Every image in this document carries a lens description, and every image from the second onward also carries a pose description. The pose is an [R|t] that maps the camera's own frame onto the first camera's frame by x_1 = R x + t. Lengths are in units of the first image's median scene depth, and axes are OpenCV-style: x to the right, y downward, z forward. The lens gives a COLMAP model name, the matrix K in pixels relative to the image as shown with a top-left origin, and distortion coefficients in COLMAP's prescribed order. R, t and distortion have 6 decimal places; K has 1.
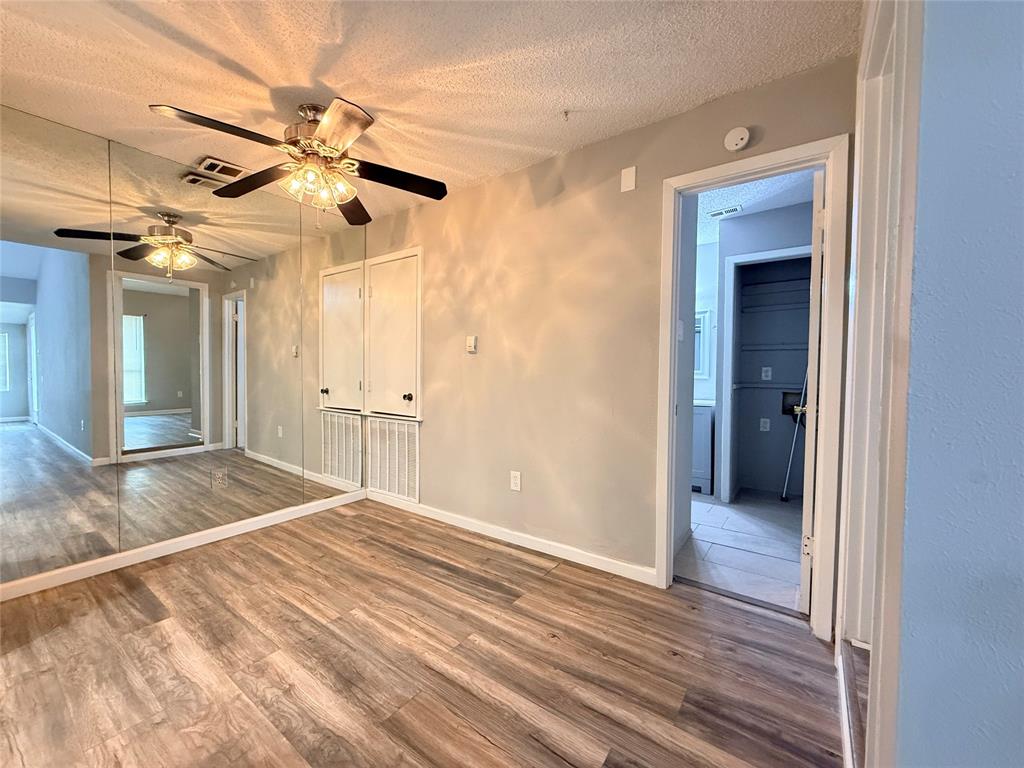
lens RADIAL K [[409.0, 0, 510.0], [0, 409.0, 384.8], [0, 0, 1]] dist [-0.001983, 0.000643]
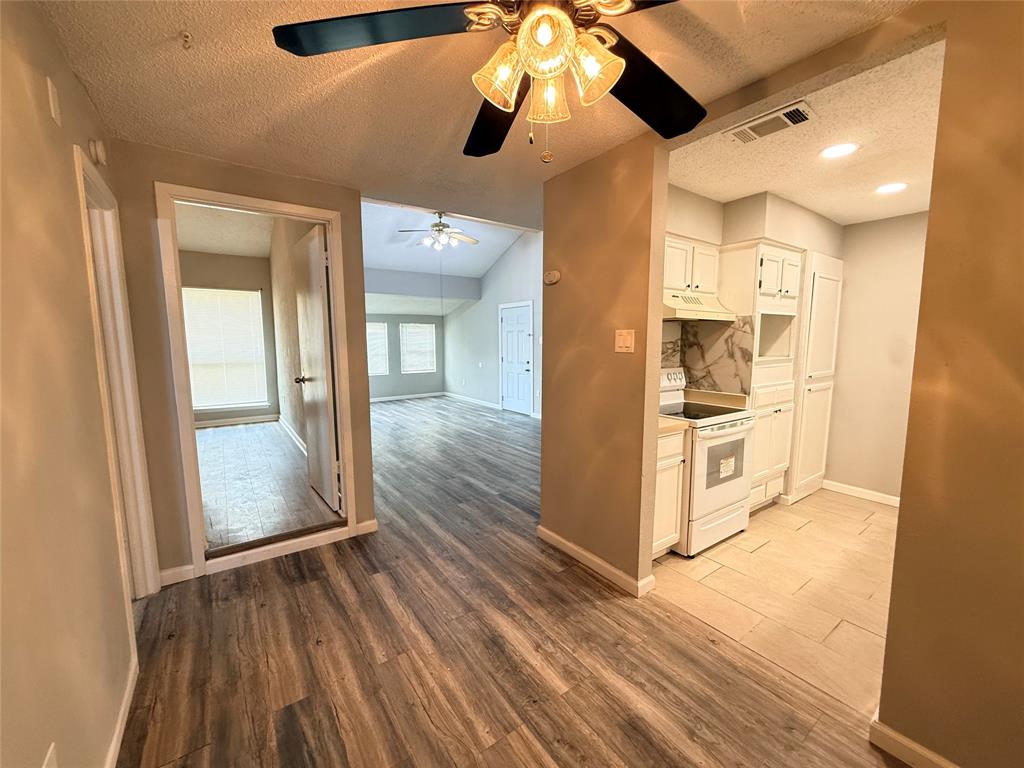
lens RADIAL K [[409.0, 0, 510.5], [0, 409.0, 385.7], [0, 0, 1]] dist [-0.001983, 0.000643]
pose [[-0.949489, -0.039348, 0.311322, -0.499086], [0.008161, 0.988676, 0.149847, -0.159133], [-0.313693, 0.144819, -0.938416, 1.275293]]
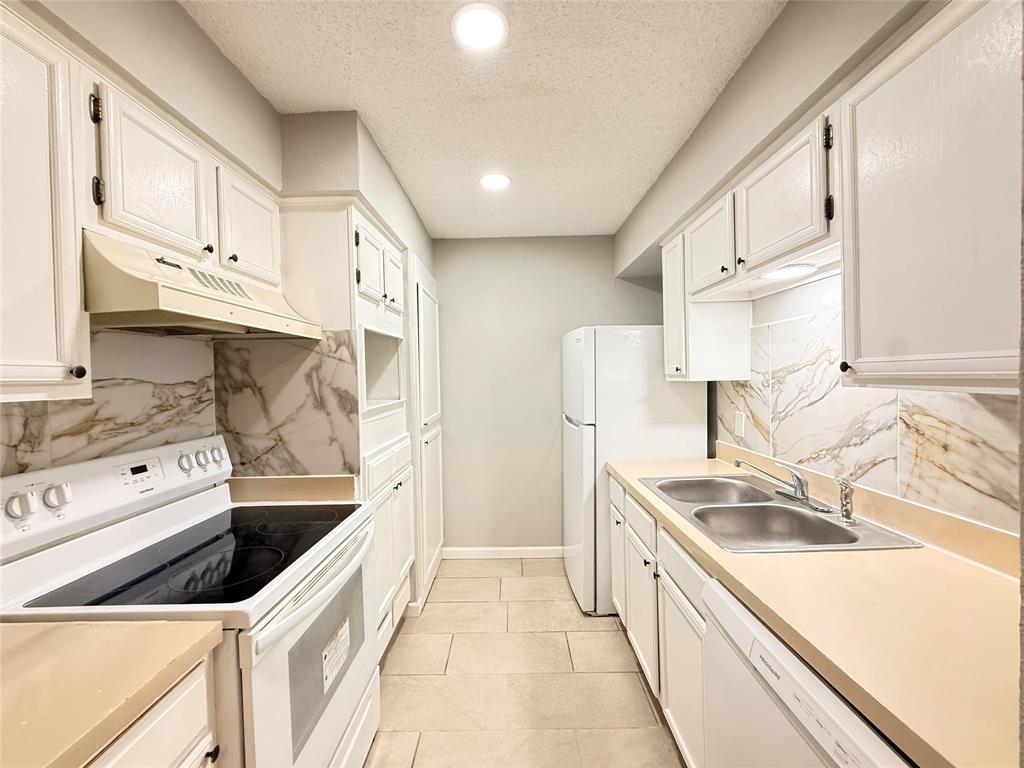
lens RADIAL K [[409.0, 0, 507.7], [0, 409.0, 382.7], [0, 0, 1]] dist [-0.001983, 0.000643]
pose [[-0.809275, 0.025502, -0.586876, -0.607873], [-0.003116, 0.998857, 0.047701, -0.124044], [0.587421, 0.040432, -0.808271, 0.574689]]
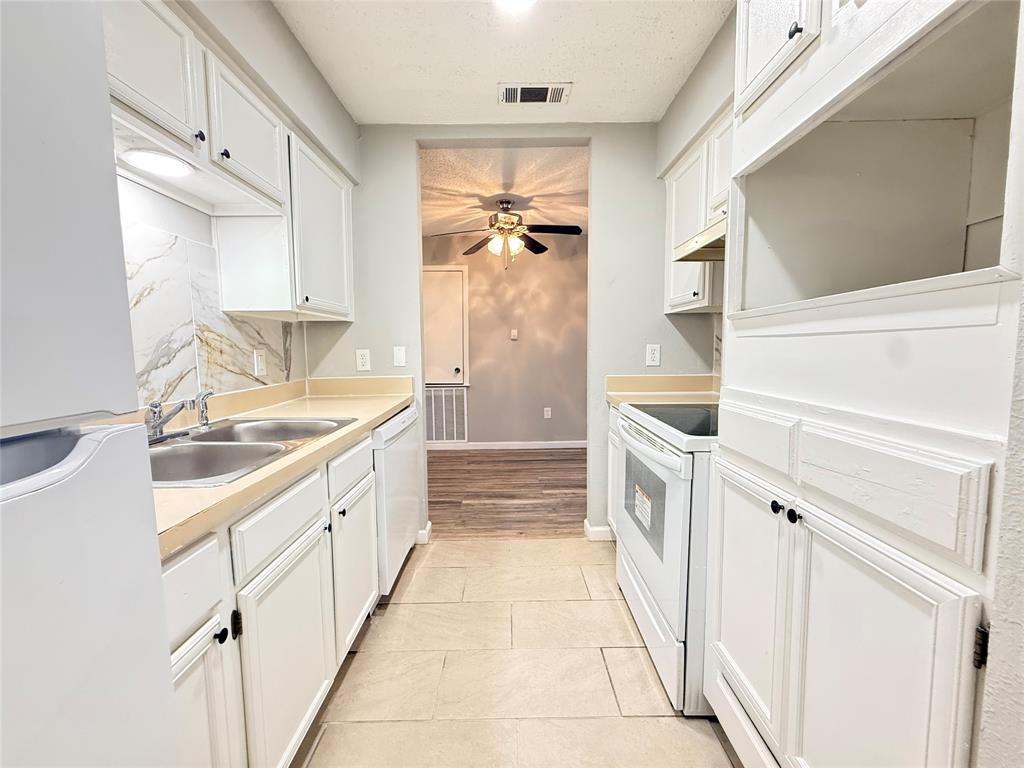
lens RADIAL K [[409.0, 0, 510.4], [0, 409.0, 387.1], [0, 0, 1]] dist [-0.001983, 0.000643]
pose [[0.802613, -0.069784, 0.592404, -1.276753], [0.036595, 0.997023, 0.067866, -0.003087], [-0.595377, -0.032791, 0.802777, -0.352309]]
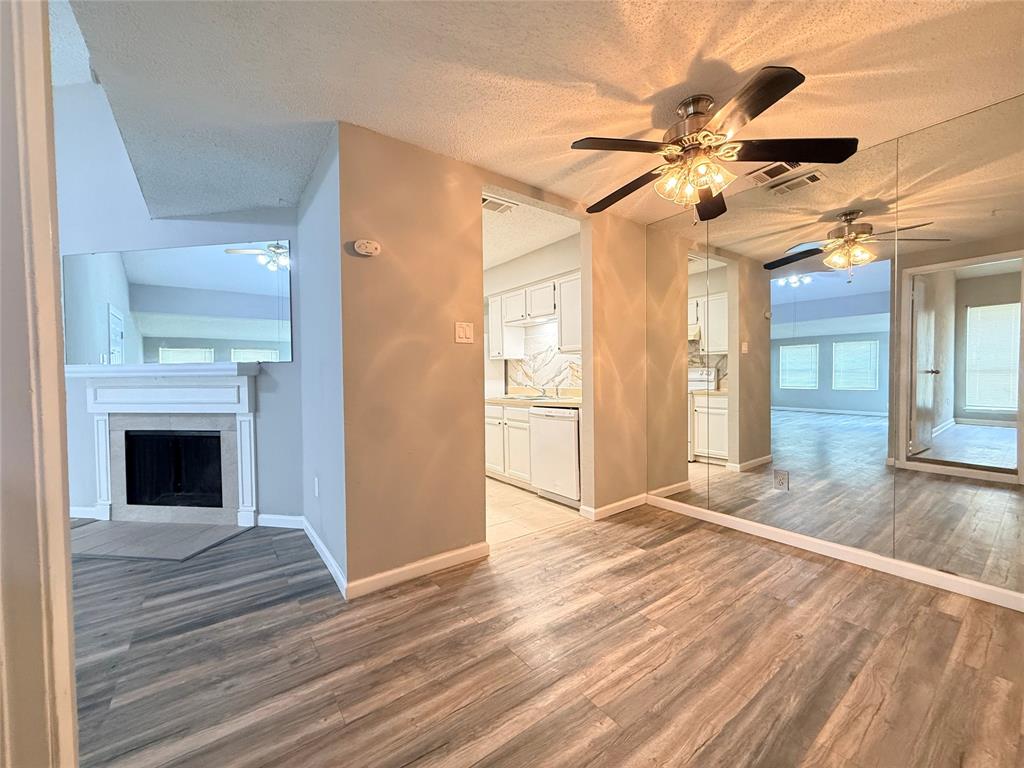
lens RADIAL K [[409.0, 0, 510.1], [0, 409.0, 385.3], [0, 0, 1]] dist [-0.001983, 0.000643]
pose [[-0.297269, 0.024312, -0.954484, 0.489552], [-0.024723, 0.999145, 0.033149, -0.023893], [0.954474, 0.033452, -0.296413, 0.742159]]
